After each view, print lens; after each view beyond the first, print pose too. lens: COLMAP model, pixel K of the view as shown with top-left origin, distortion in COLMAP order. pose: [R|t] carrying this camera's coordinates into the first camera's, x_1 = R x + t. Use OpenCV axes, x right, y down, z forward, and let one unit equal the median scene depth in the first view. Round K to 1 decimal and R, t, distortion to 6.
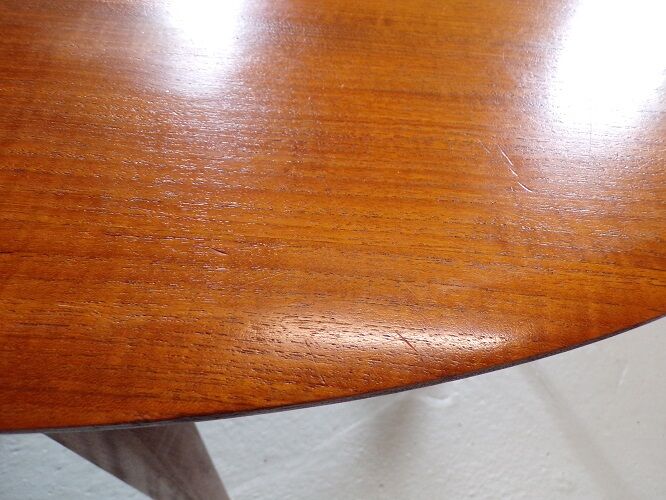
lens RADIAL K [[460.2, 0, 333.2], [0, 460.2, 251.9], [0, 0, 1]] dist [-0.006289, 0.007445]
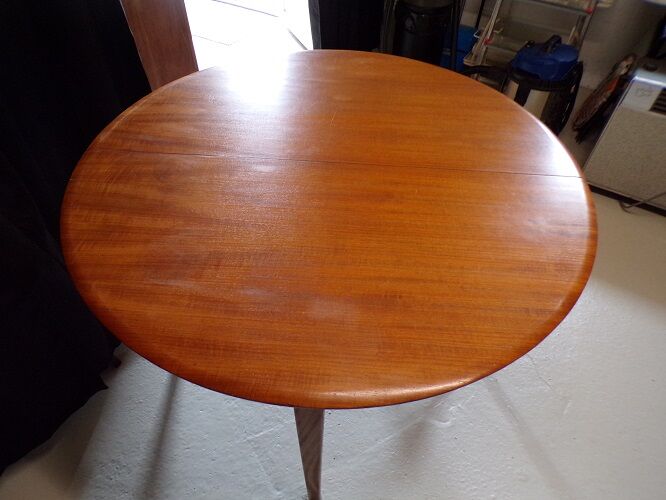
lens RADIAL K [[460.2, 0, 327.0], [0, 460.2, 250.7], [0, 0, 1]] dist [-0.006289, 0.007445]
pose [[0.997576, -0.013963, -0.068173, -0.051433], [0.008999, 0.997322, -0.072587, -0.164069], [0.069004, 0.071797, 0.995029, -0.680902]]
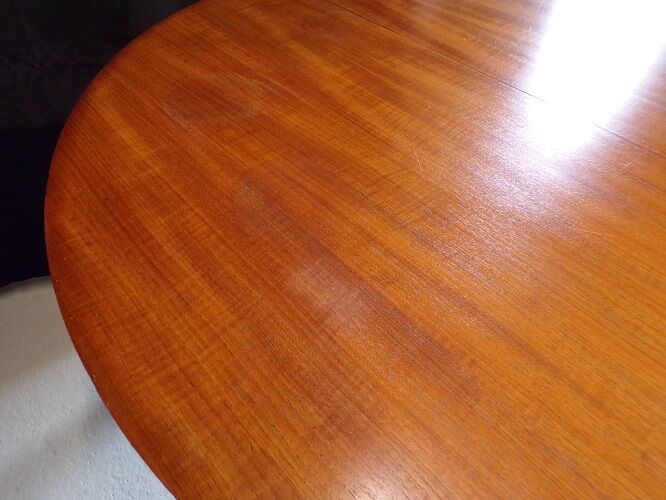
lens RADIAL K [[460.2, 0, 337.0], [0, 460.2, 251.4], [0, 0, 1]] dist [-0.006289, 0.007445]
pose [[0.705966, 0.500570, -0.501040, 0.097858], [-0.562122, 0.826373, 0.033568, -0.162950], [0.430849, 0.257948, 0.864773, -0.133088]]
